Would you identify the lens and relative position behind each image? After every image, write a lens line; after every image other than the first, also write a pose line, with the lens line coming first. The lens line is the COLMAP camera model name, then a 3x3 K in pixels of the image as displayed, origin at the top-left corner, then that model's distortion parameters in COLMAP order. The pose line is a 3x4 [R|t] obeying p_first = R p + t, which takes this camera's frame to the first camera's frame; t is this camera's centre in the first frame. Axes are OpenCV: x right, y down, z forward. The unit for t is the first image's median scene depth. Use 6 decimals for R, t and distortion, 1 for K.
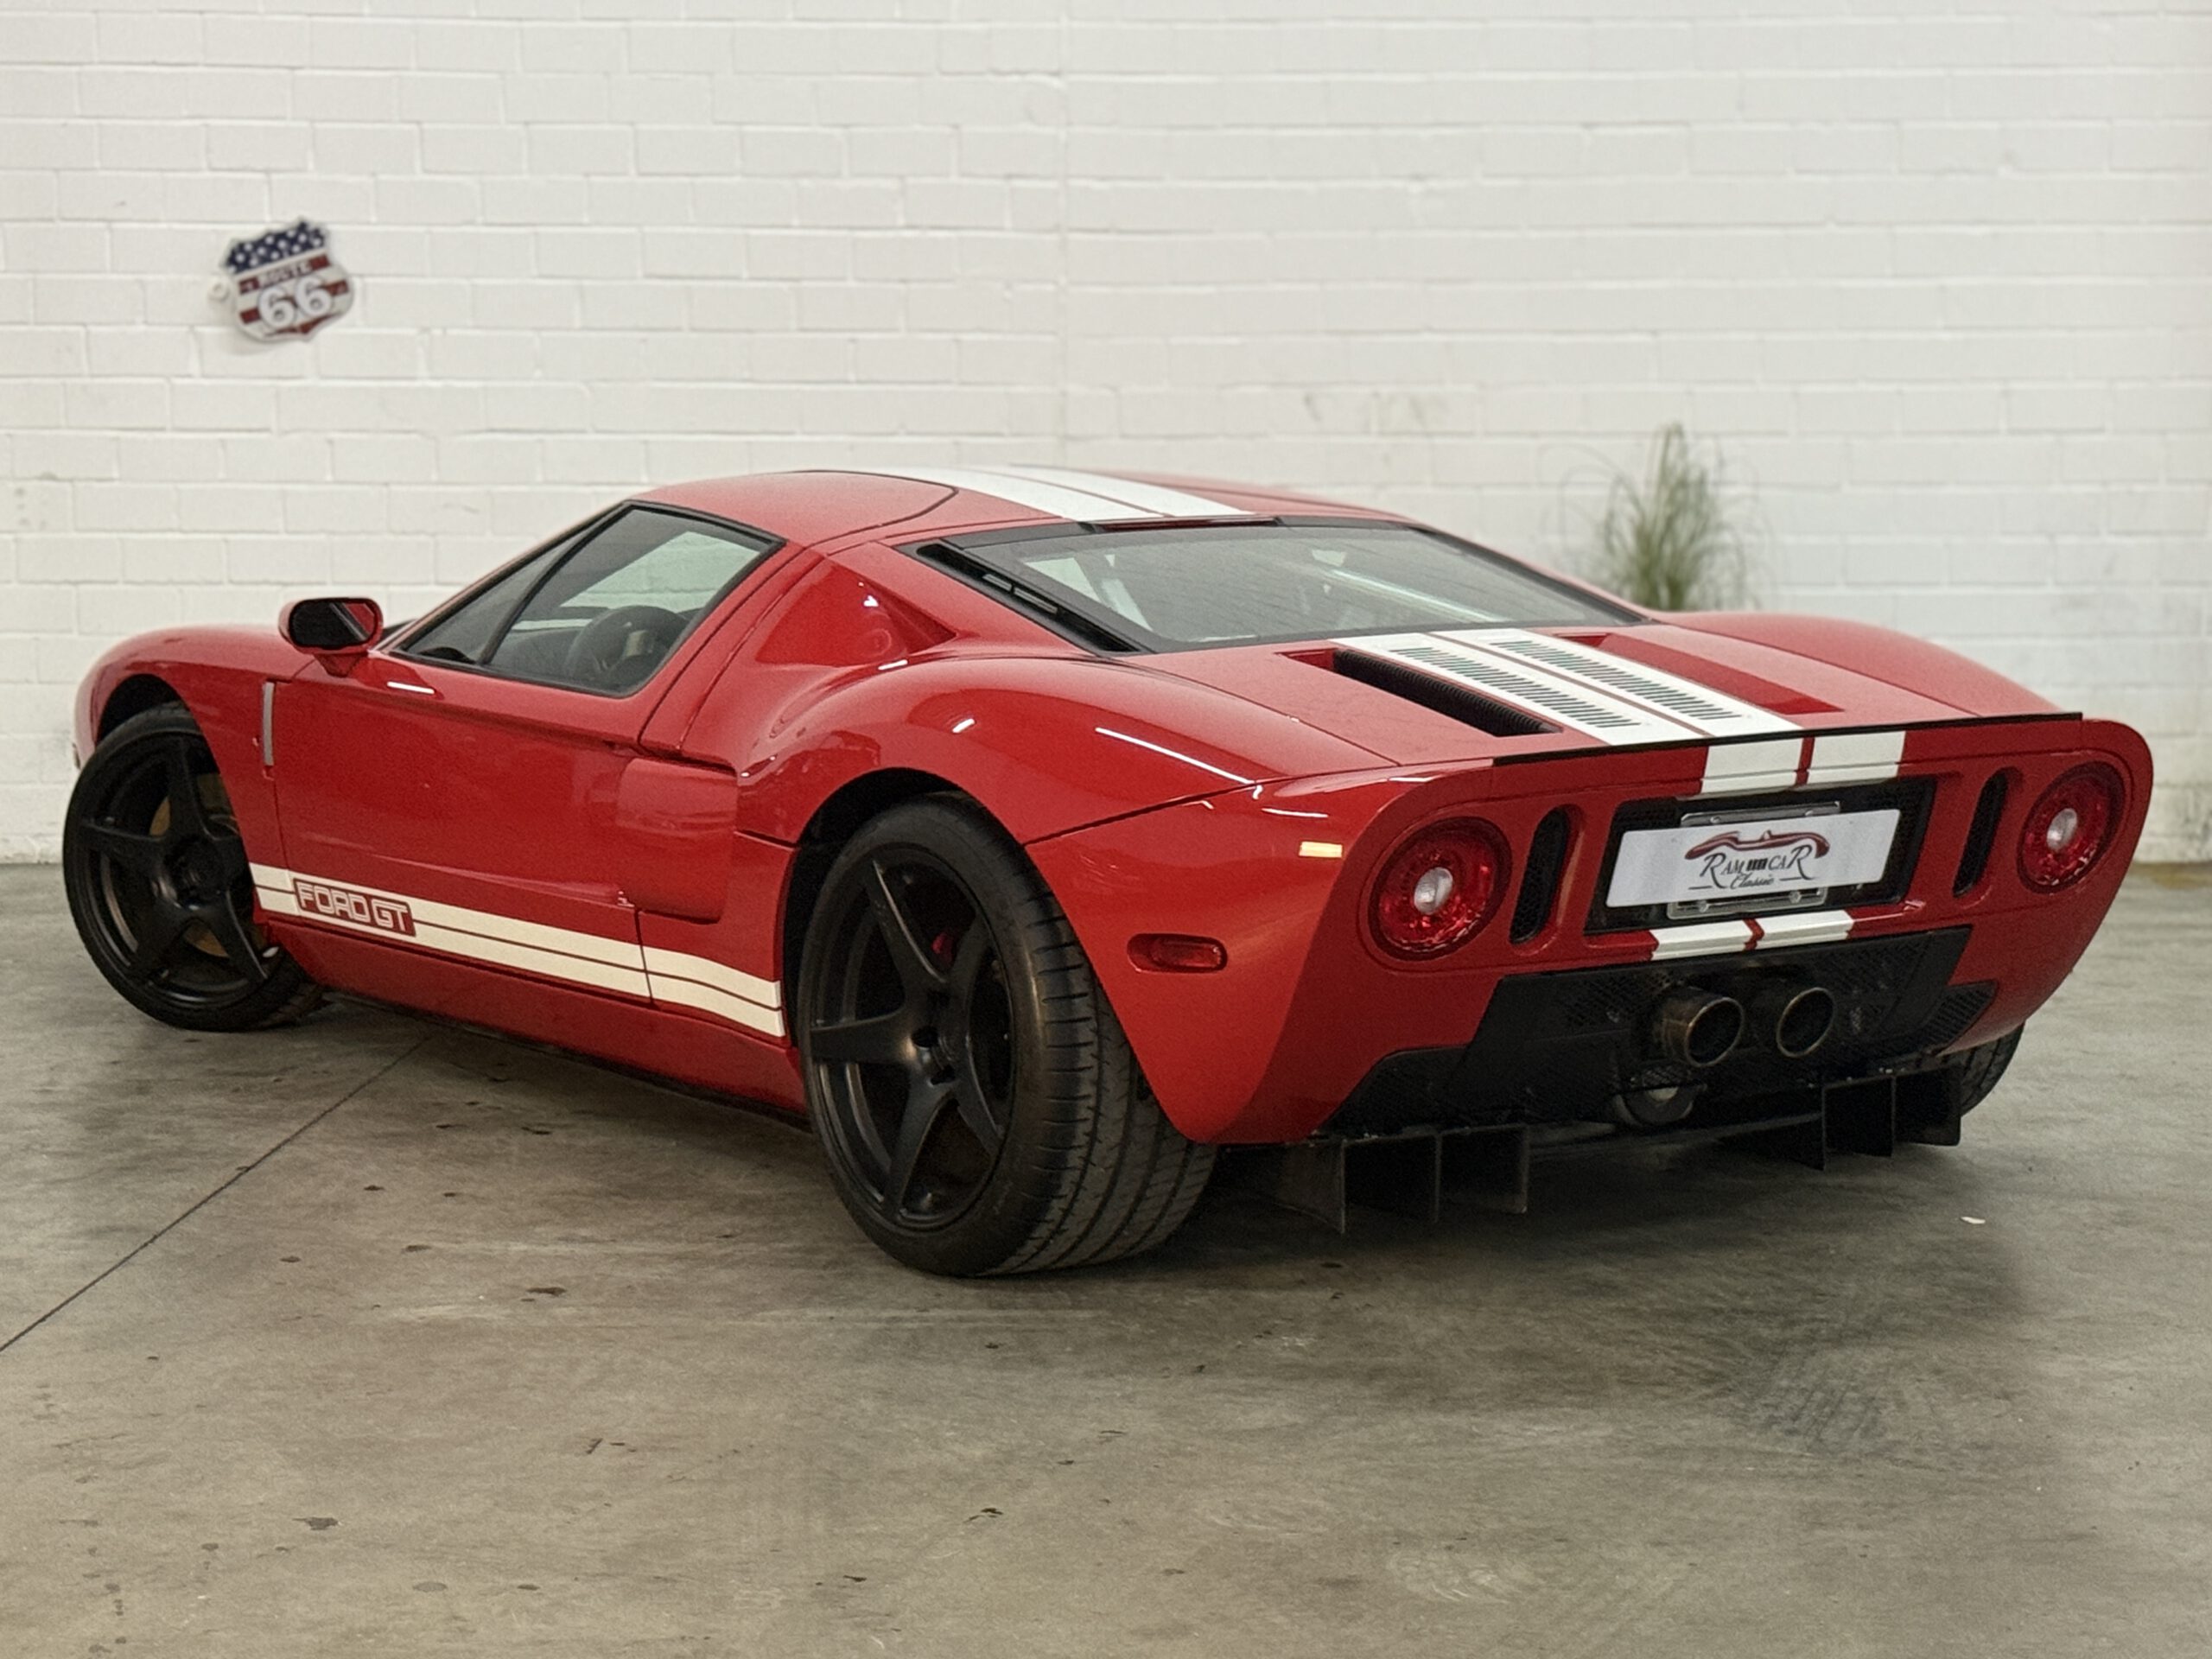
lens RADIAL K [[4693.1, 0, 1106.0], [0, 4693.1, 829.5], [0, 0, 1]] dist [0.163423, 0.150552]
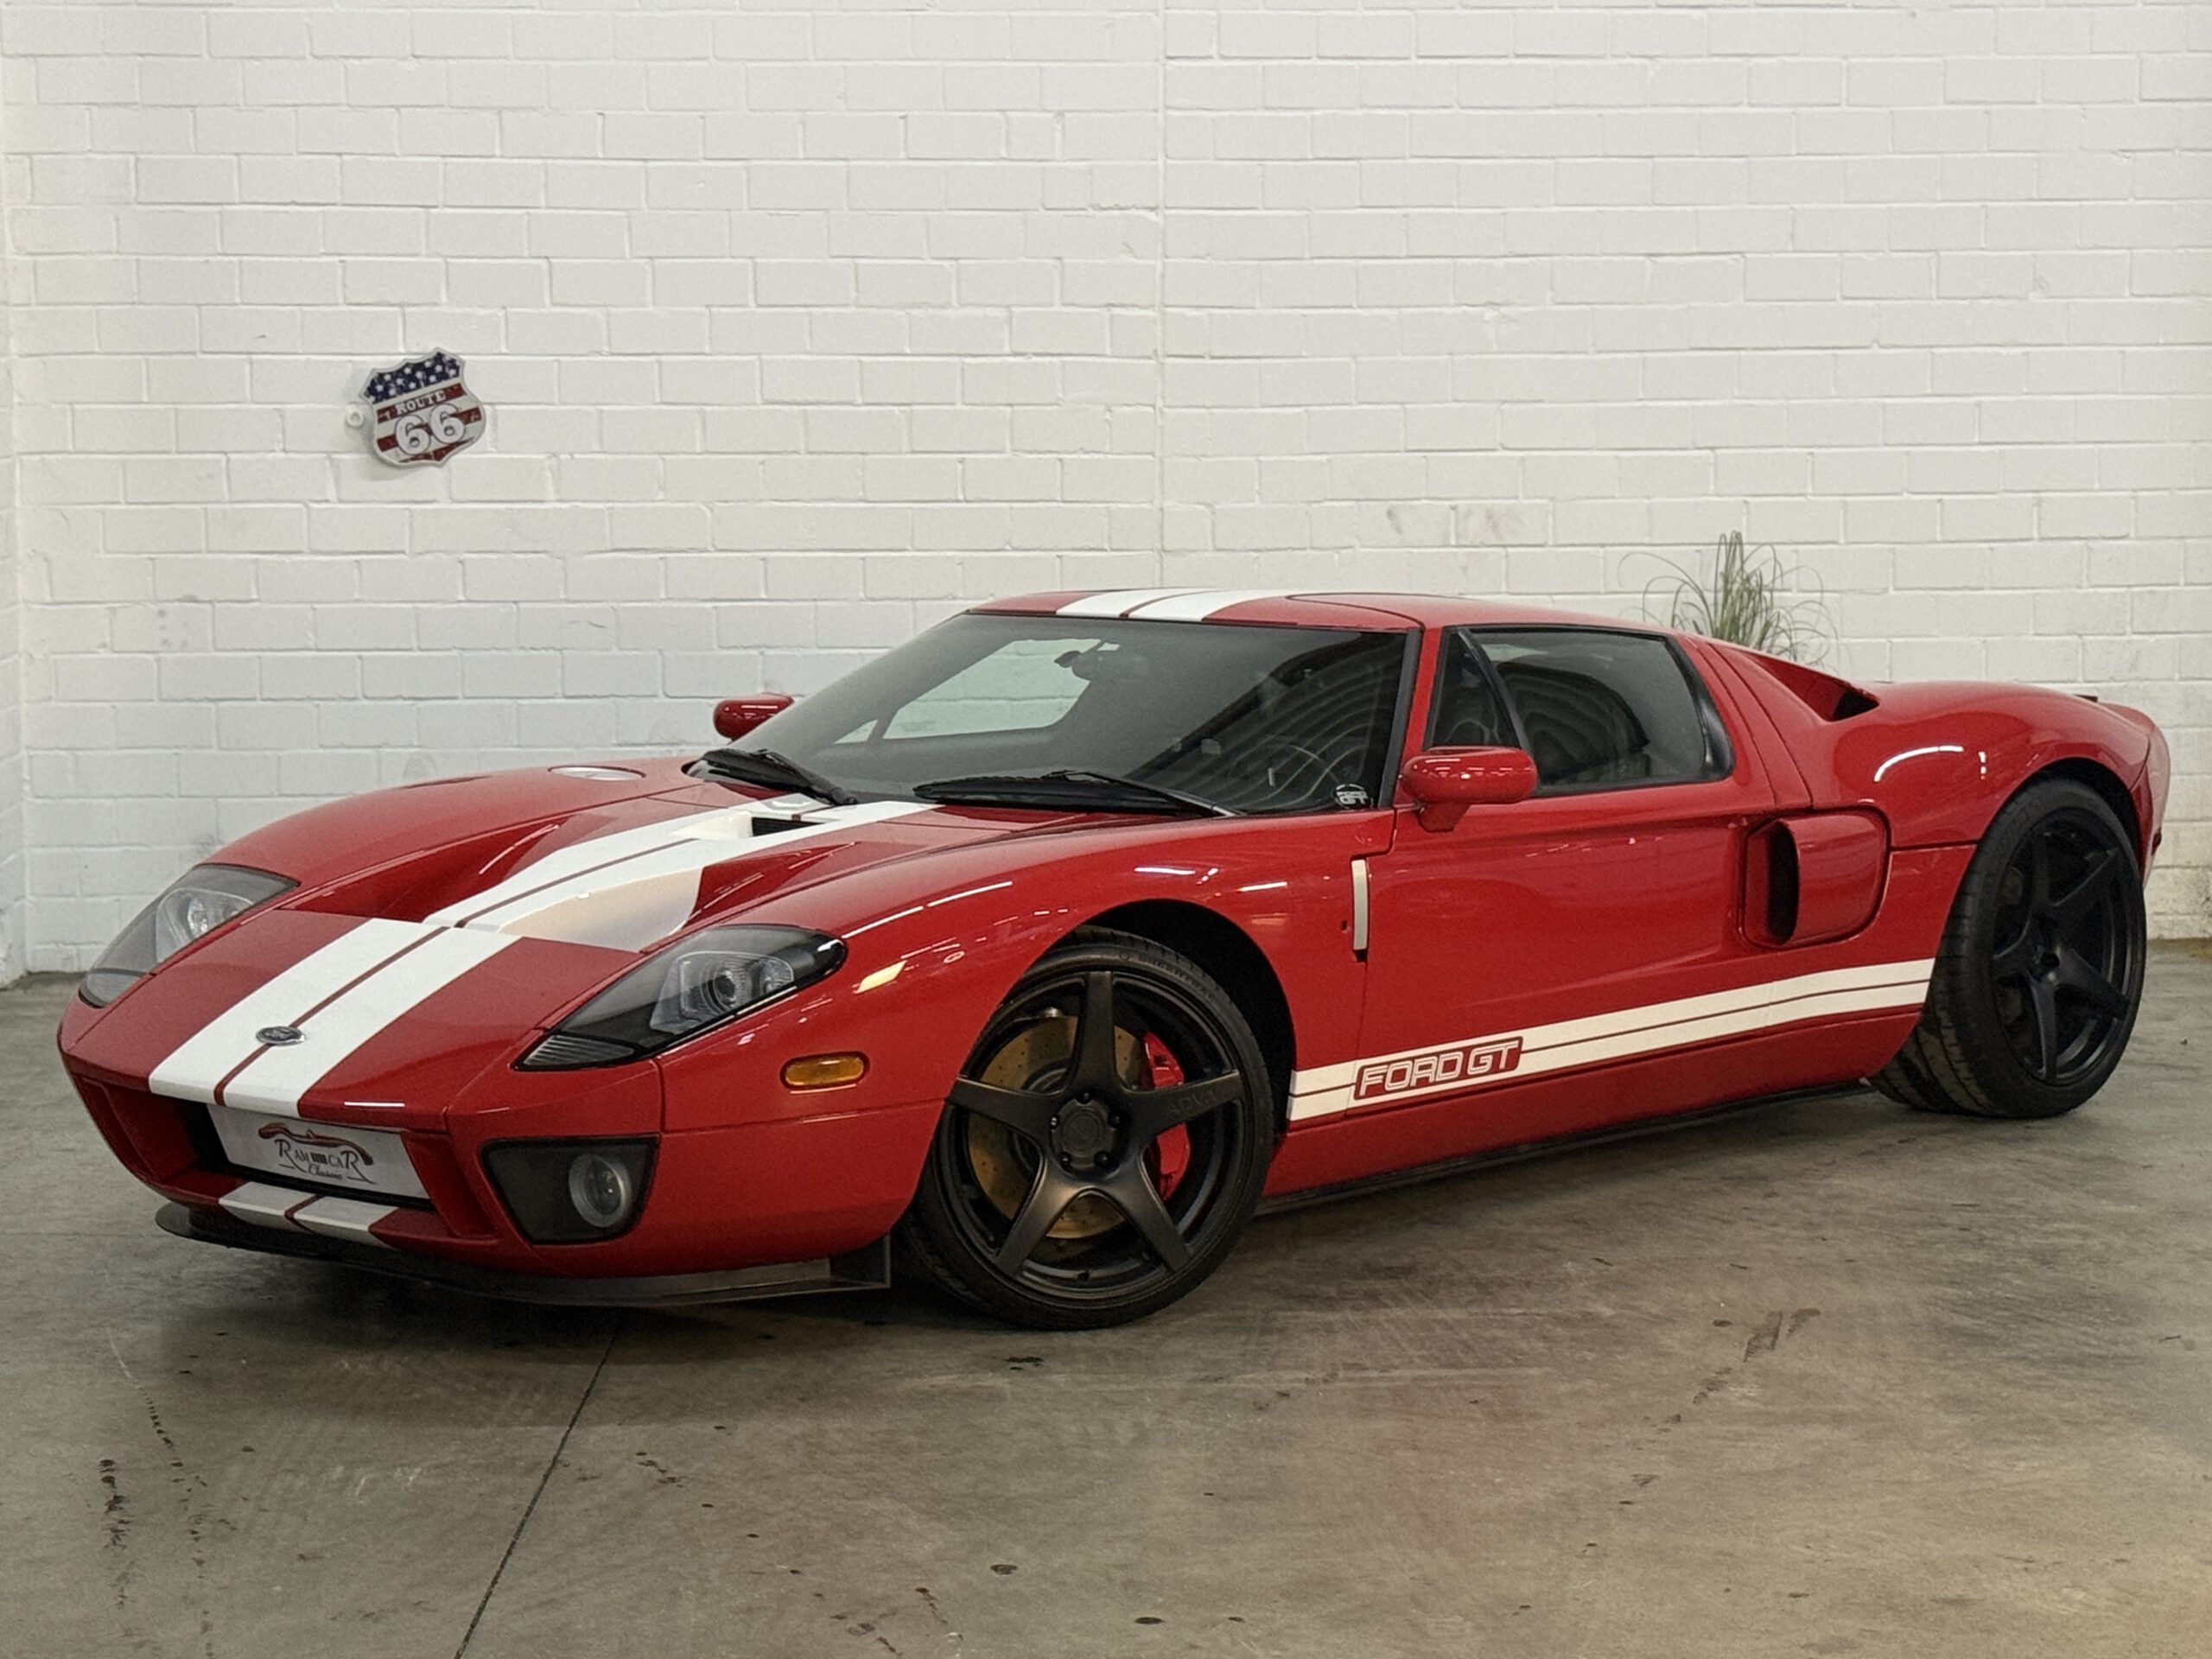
lens RADIAL K [[4693.1, 0, 1106.0], [0, 4693.1, 829.5], [0, 0, 1]] dist [0.163423, 0.150552]
pose [[0.996493, -0.013478, 0.082579, -0.110276], [0.014921, 0.999746, -0.016883, -0.003385], [-0.082330, 0.018056, 0.996442, -0.049052]]
